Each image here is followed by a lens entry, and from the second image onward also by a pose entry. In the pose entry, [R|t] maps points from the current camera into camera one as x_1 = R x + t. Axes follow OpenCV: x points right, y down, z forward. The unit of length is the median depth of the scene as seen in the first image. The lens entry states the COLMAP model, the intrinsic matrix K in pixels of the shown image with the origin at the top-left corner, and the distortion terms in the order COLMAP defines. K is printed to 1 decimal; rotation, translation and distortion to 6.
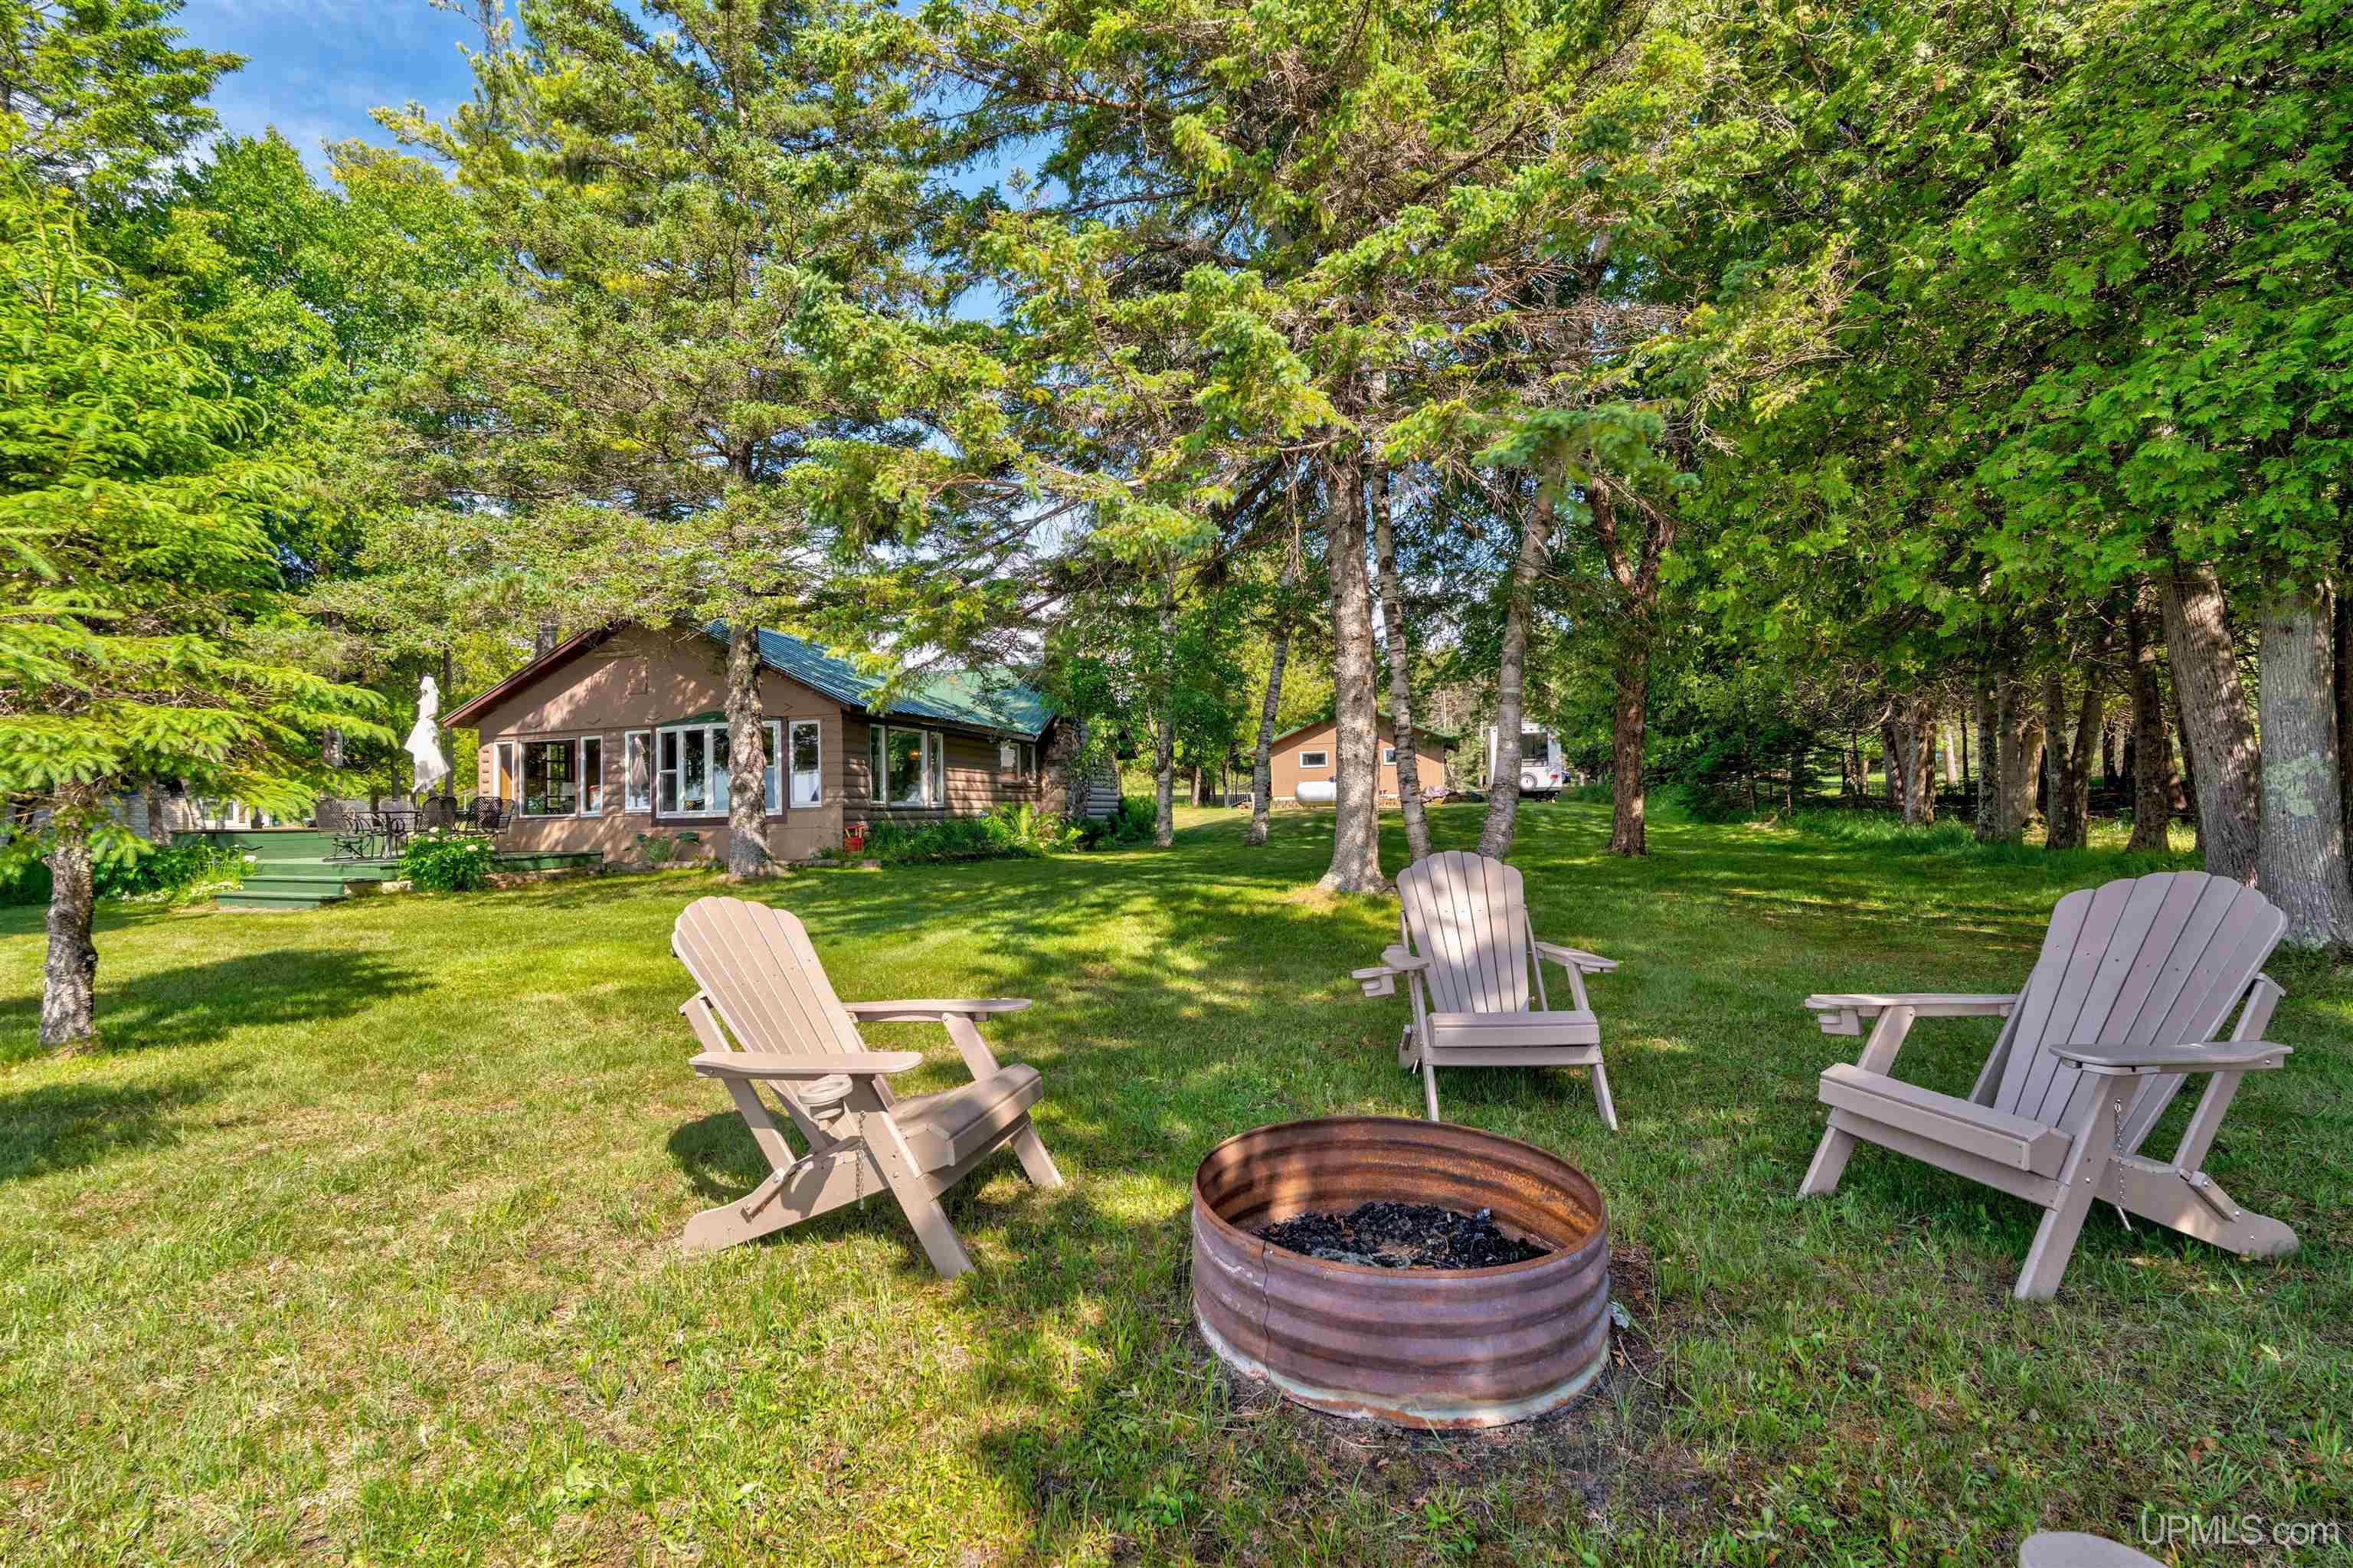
lens RADIAL K [[1033.2, 0, 1173.9], [0, 1033.2, 787.9], [0, 0, 1]] dist [-0.001317, -0.000444]
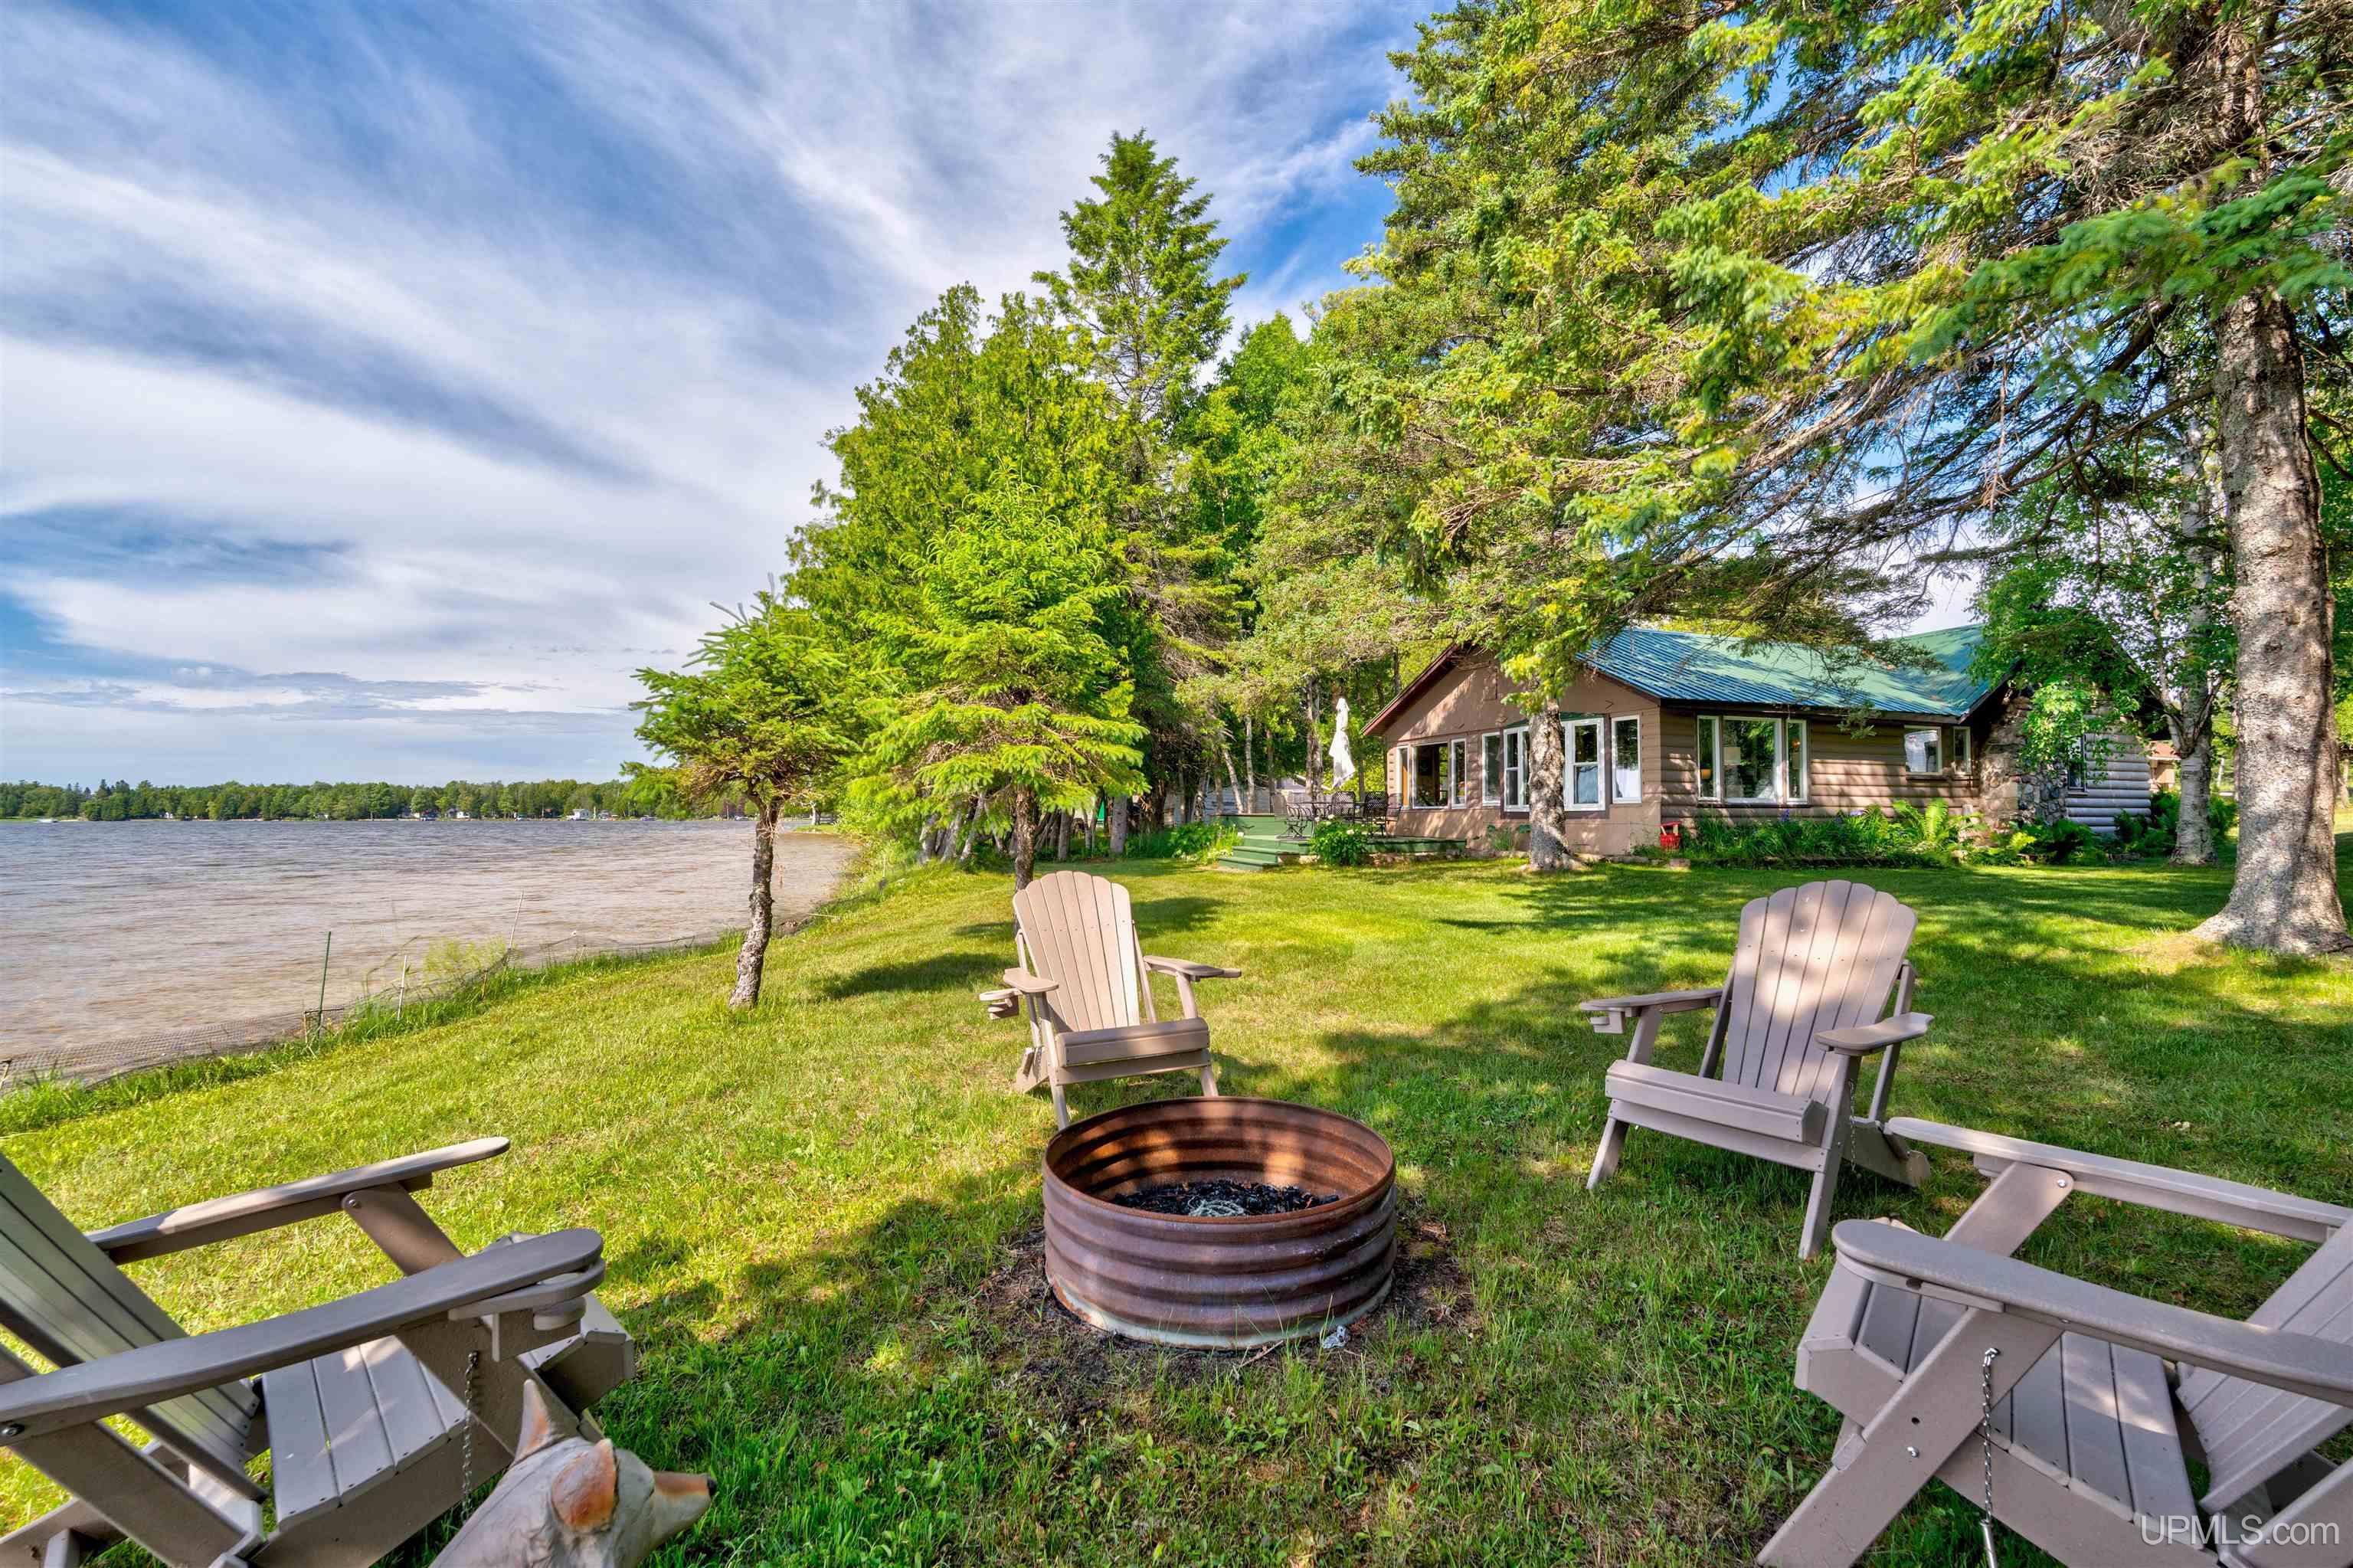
lens RADIAL K [[1033.2, 0, 1164.1], [0, 1033.2, 790.2], [0, 0, 1]] dist [-0.001317, -0.000444]
pose [[0.605975, 0.002440, -0.795480, 0.163713], [0.006567, 0.999946, 0.008070, -0.004467], [0.795457, -0.010114, 0.605926, 0.038612]]
